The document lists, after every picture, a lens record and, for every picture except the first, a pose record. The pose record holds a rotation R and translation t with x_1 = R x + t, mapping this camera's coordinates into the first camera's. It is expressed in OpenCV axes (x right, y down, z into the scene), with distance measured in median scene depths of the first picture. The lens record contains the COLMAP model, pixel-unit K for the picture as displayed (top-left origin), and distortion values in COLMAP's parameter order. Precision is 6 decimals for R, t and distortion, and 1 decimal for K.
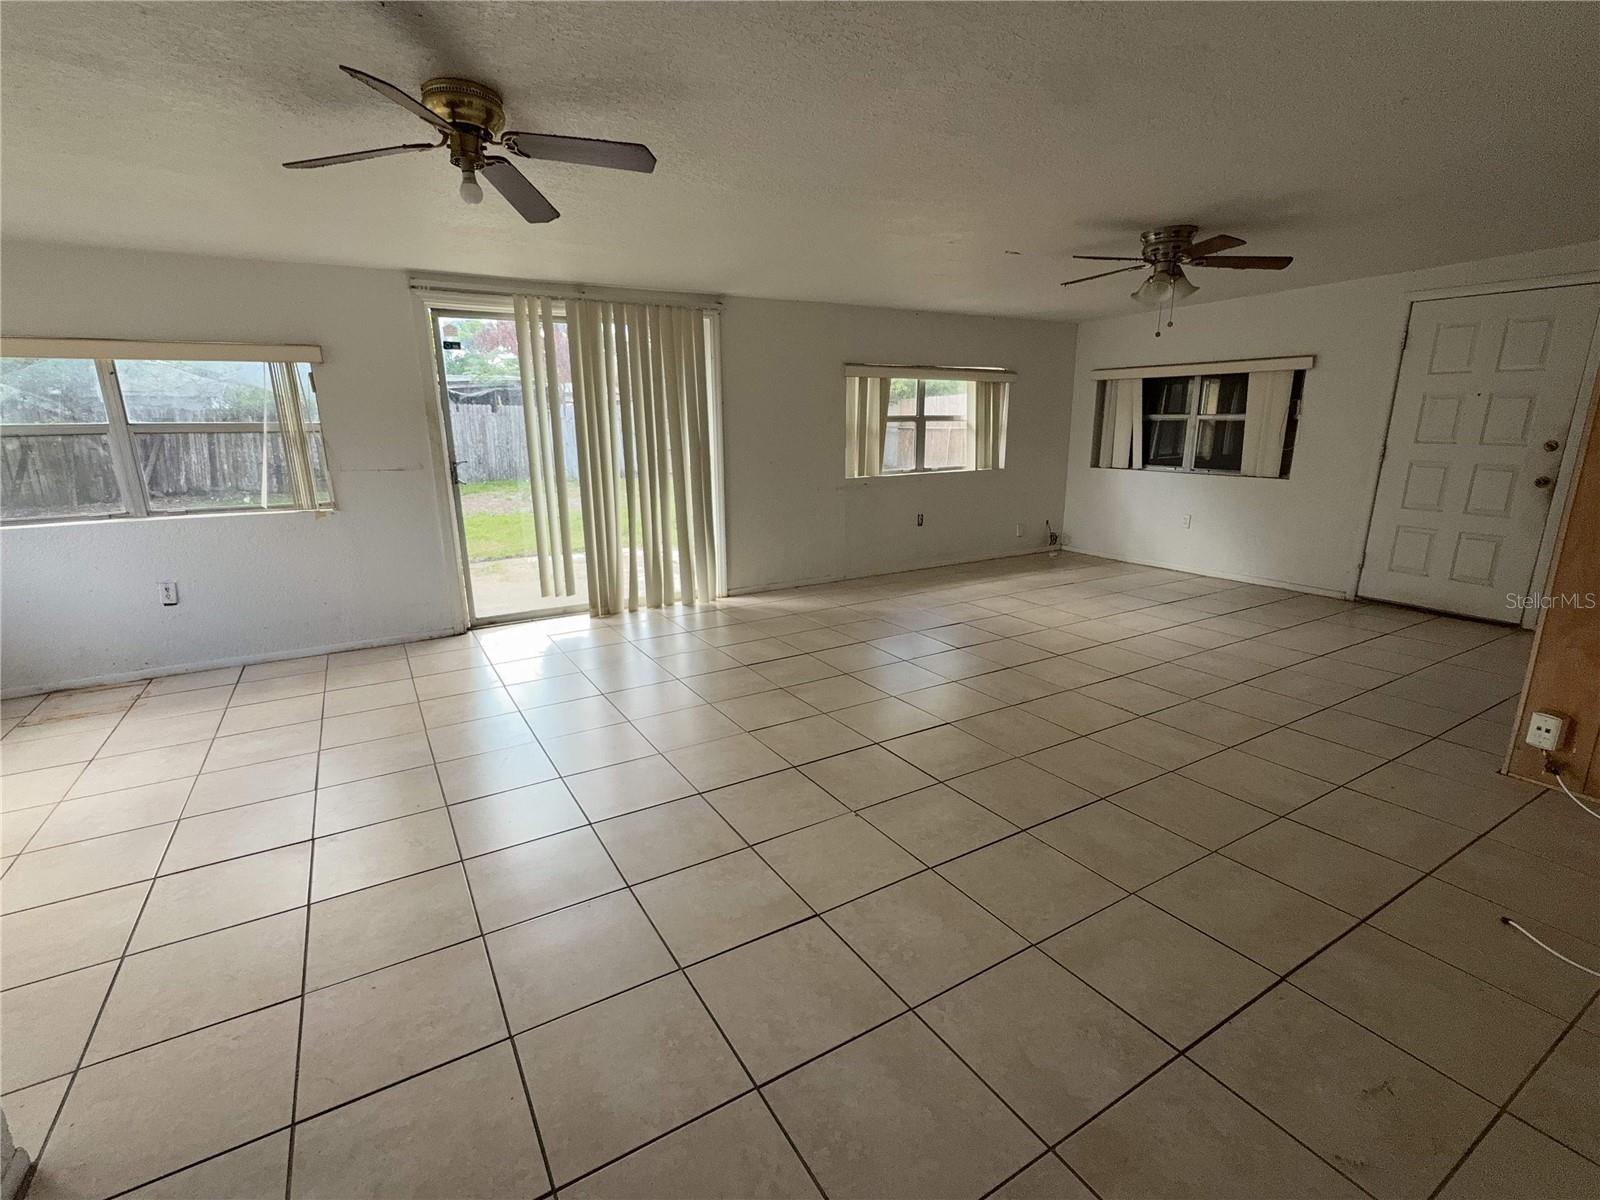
lens RADIAL K [[741.1, 0, 800.9], [0, 741.1, 601.7], [0, 0, 1]] dist [-0.002913, 0.000631]
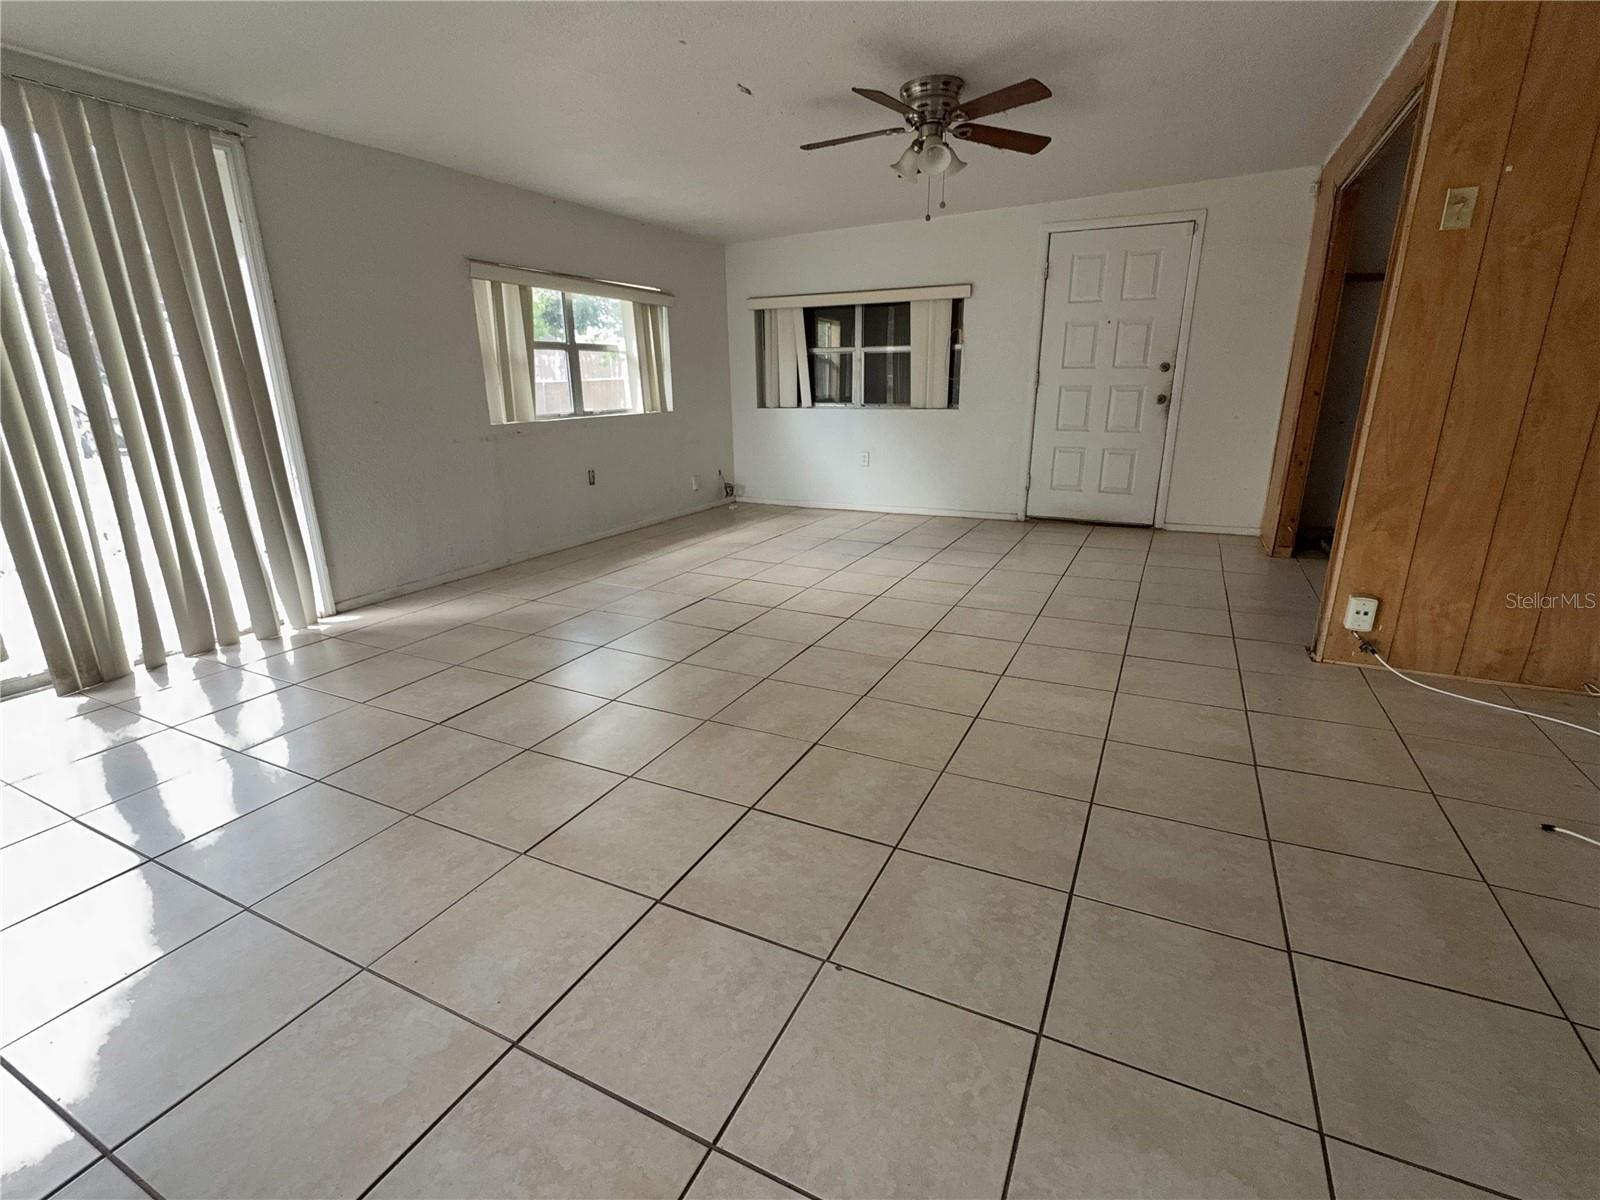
lens RADIAL K [[741.1, 0, 800.9], [0, 741.1, 601.7], [0, 0, 1]] dist [-0.002913, 0.000631]
pose [[0.844675, -0.156636, 0.511850, -0.083625], [0.134992, 0.987654, 0.079474, -0.013775], [-0.517979, 0.001966, 0.855391, 0.237712]]
